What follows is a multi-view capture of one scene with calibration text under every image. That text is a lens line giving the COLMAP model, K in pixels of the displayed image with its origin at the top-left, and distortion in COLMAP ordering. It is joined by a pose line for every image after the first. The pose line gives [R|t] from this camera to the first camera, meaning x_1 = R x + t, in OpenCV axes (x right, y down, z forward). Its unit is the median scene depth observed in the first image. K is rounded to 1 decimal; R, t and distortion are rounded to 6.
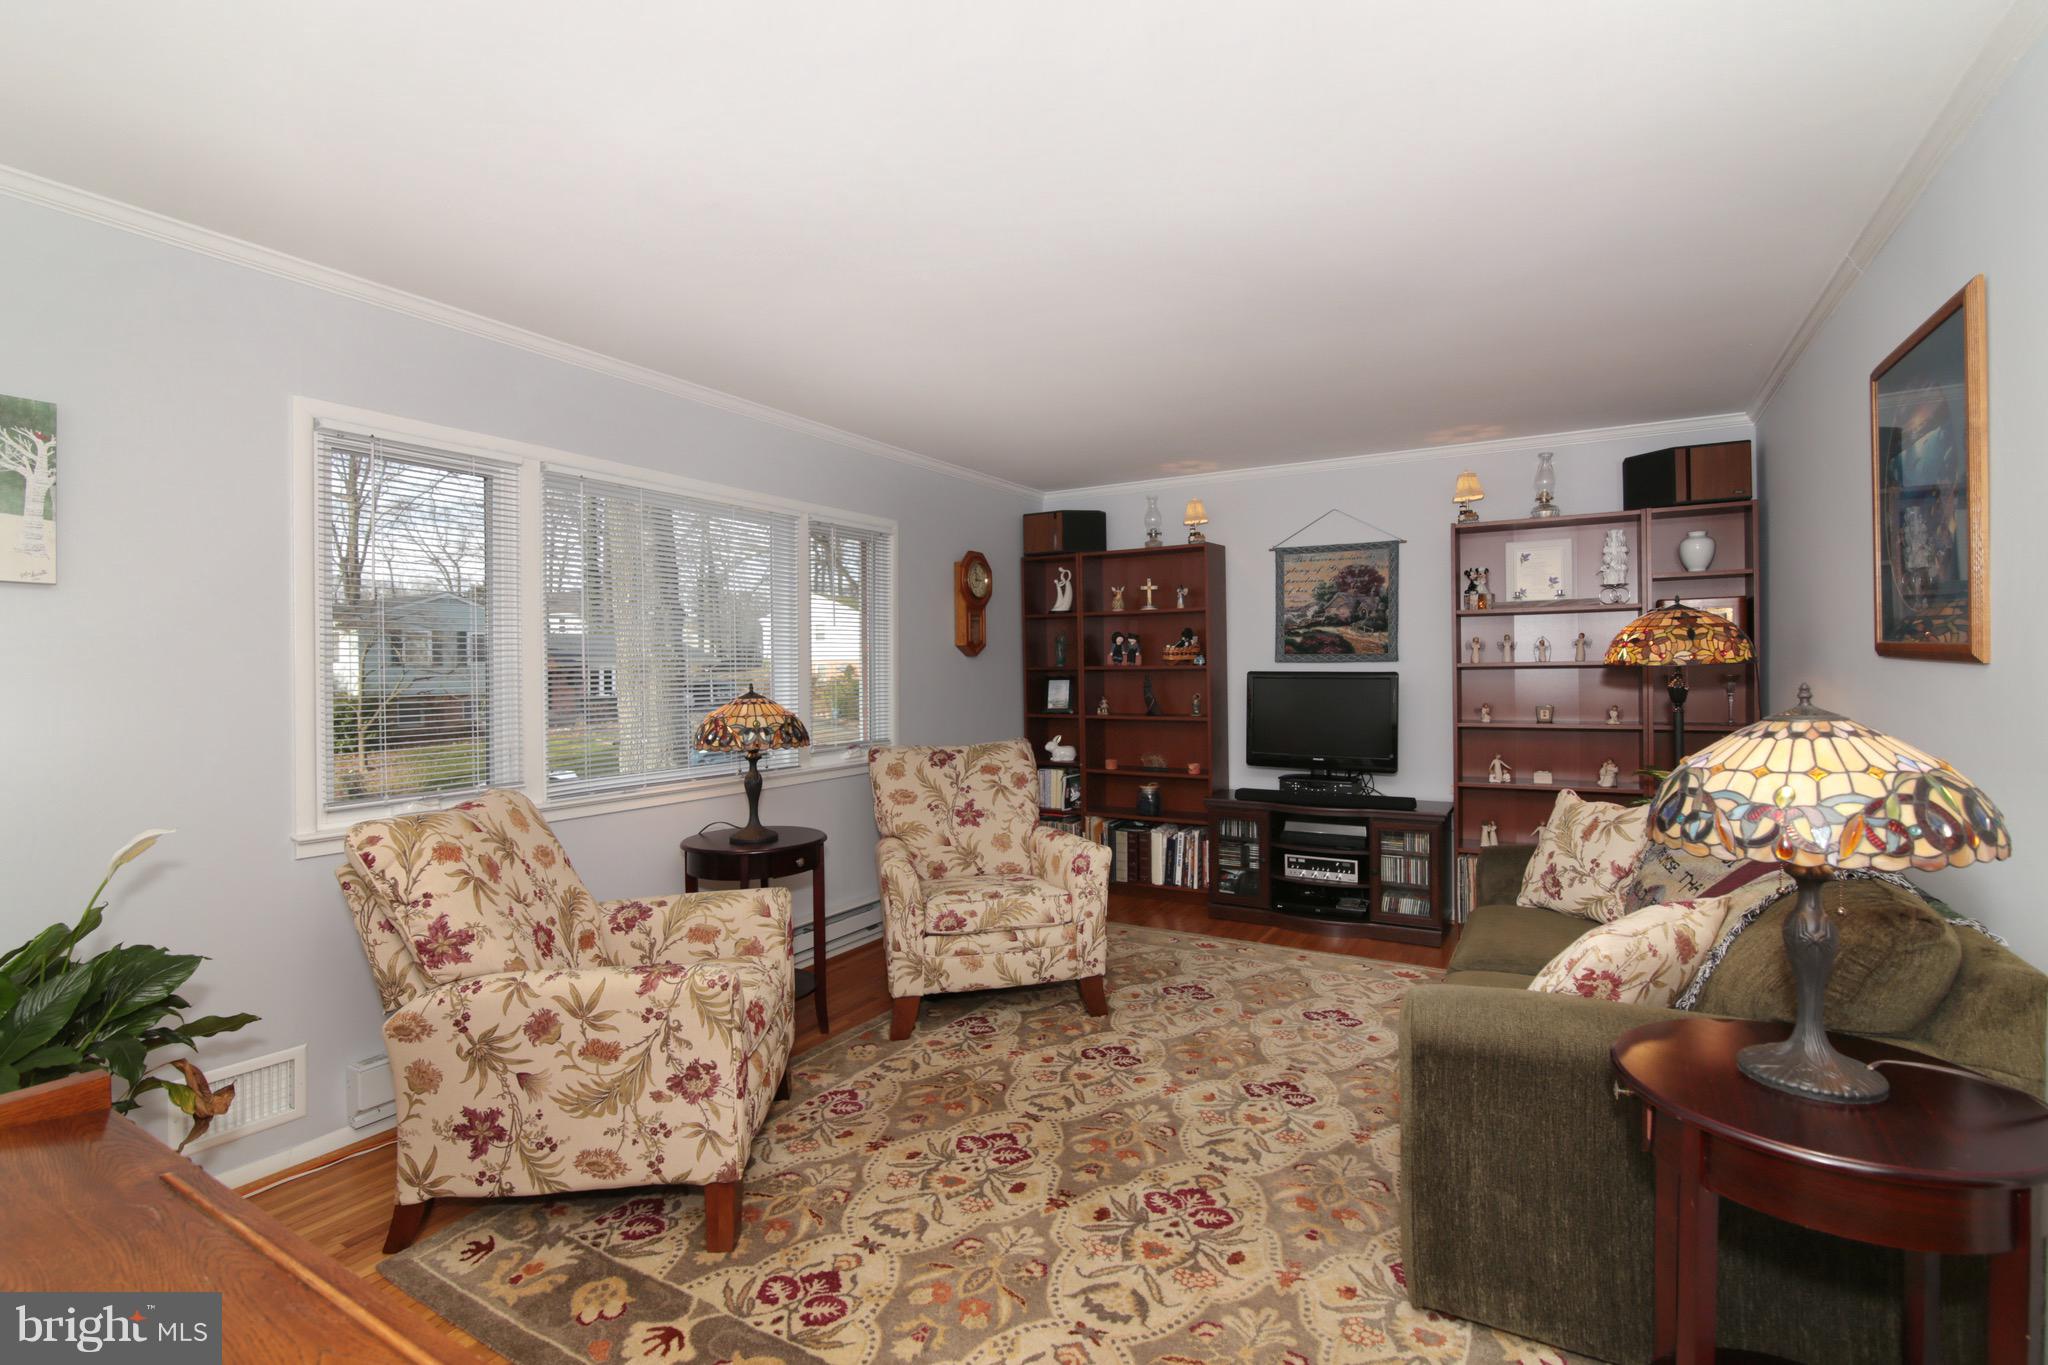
lens RADIAL K [[944.6, 0, 1024.0], [0, 944.6, 682.5], [0, 0, 1]] dist [-0.018626, 0.000323]
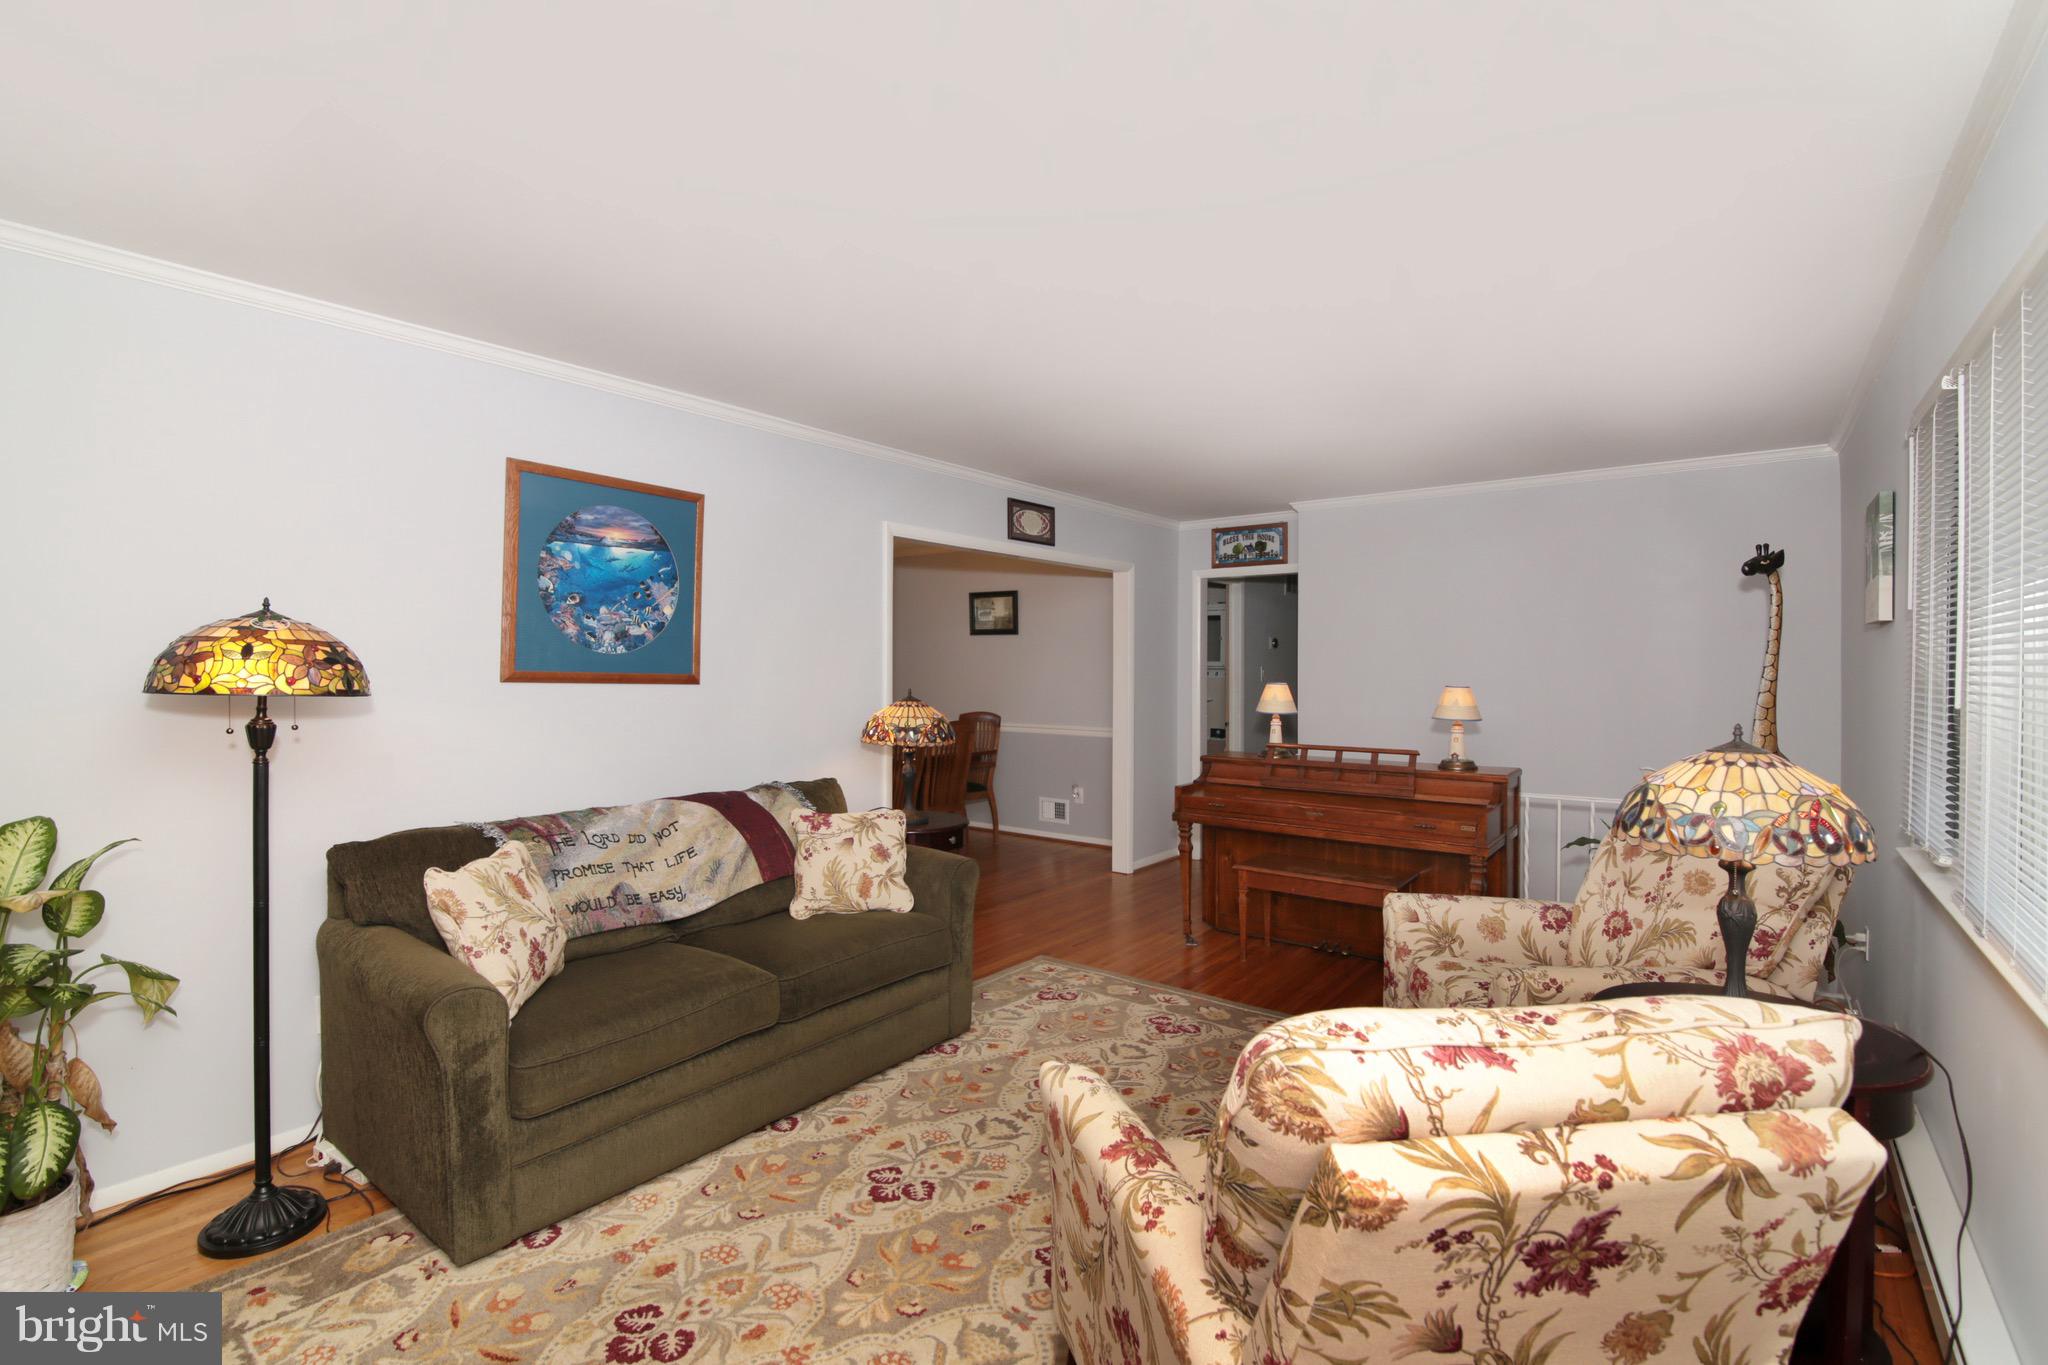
lens RADIAL K [[944.6, 0, 1024.0], [0, 944.6, 682.5], [0, 0, 1]] dist [-0.018626, 0.000323]
pose [[-0.993688, -0.000247, 0.112178, -0.421576], [0.000924, 0.999946, 0.010382, -0.034155], [-0.112175, 0.010420, -0.993634, 3.074332]]
